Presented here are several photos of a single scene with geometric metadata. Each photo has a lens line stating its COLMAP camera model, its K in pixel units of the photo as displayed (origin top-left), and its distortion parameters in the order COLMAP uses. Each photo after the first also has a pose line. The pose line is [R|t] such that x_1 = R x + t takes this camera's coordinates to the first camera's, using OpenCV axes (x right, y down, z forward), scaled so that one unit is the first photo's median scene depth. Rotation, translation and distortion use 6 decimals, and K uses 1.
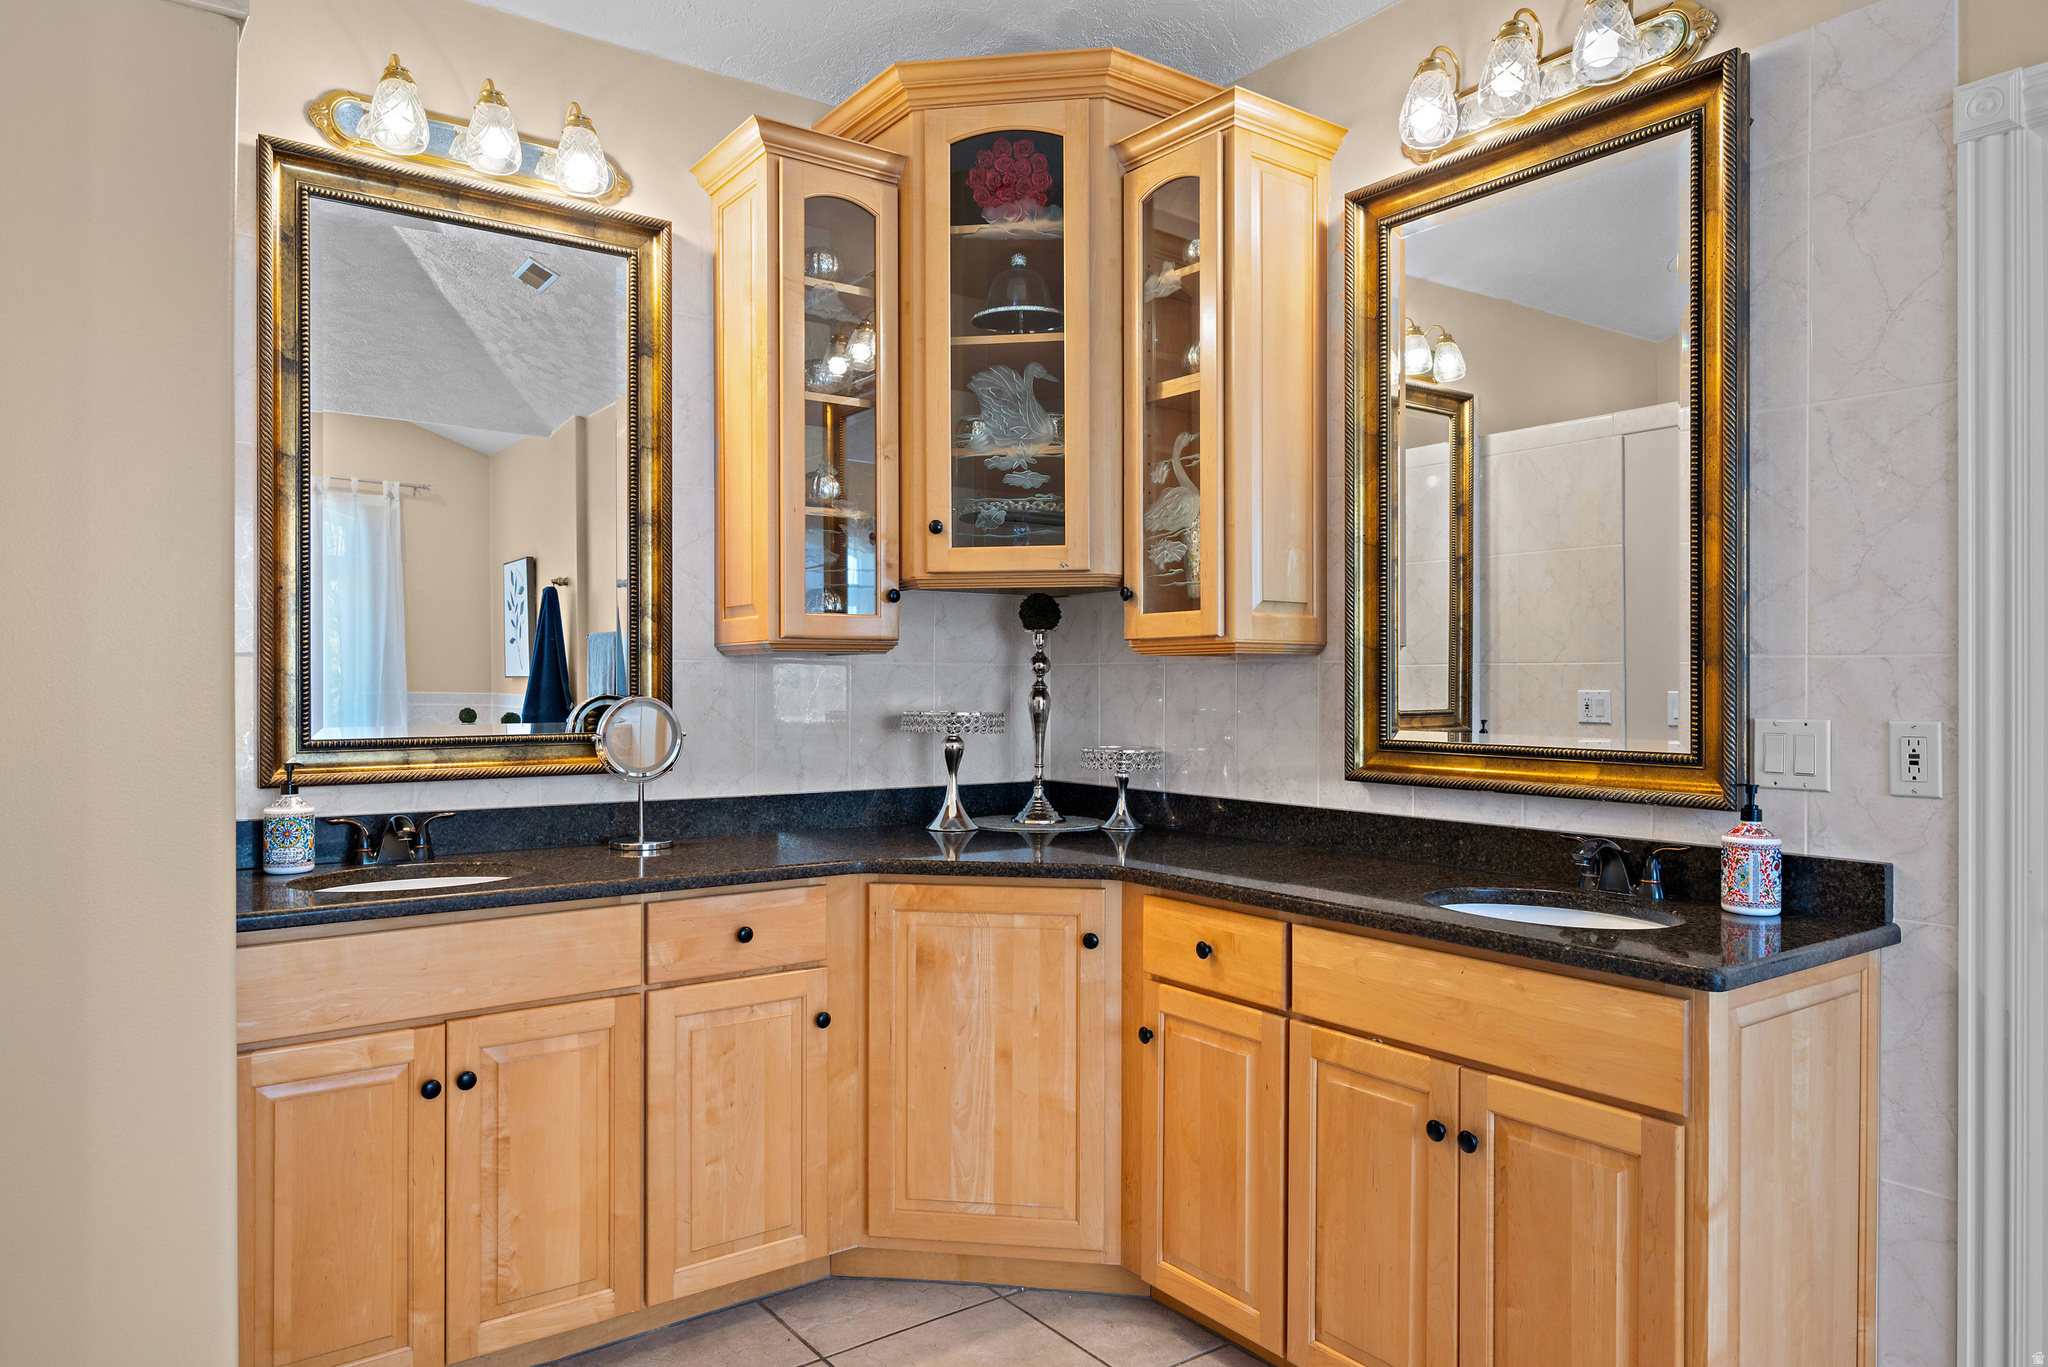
lens RADIAL K [[1315.5, 0, 1024.0], [0, 1315.5, 683.5], [0, 0, 1]] dist [0.020098, -0.002028]
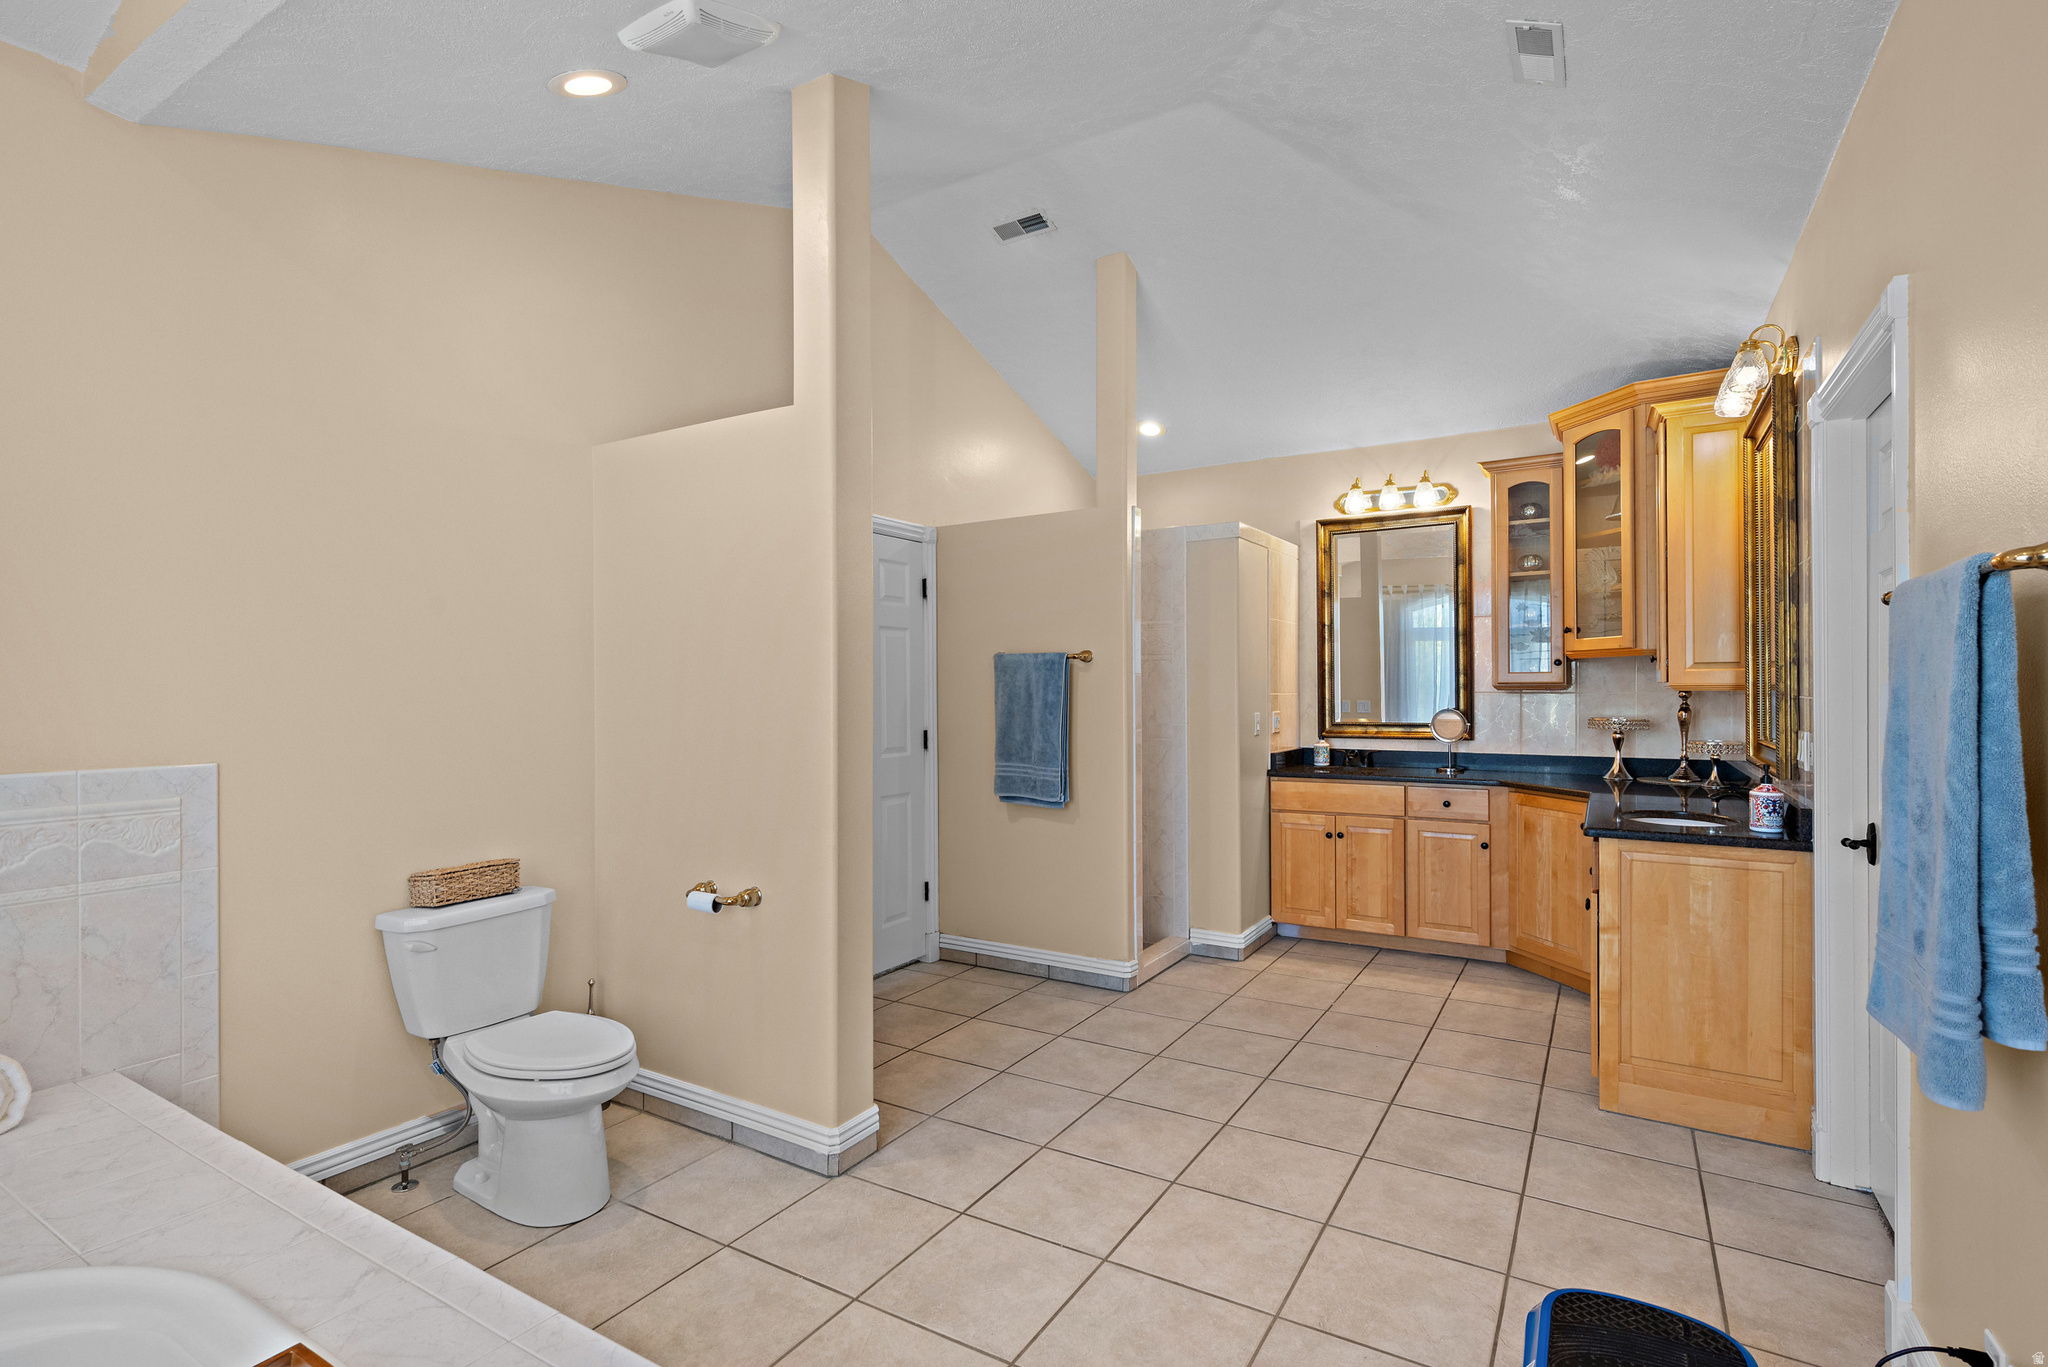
lens RADIAL K [[972.8, 0, 1033.4], [0, 972.8, 694.2], [0, 0, 1]] dist [-0.000159, 0.000069]
pose [[0.386554, -0.002676, -0.922263, 1.123141], [-0.002791, 0.999988, -0.004072, -0.007269], [0.922262, 0.004148, 0.386542, -0.413522]]
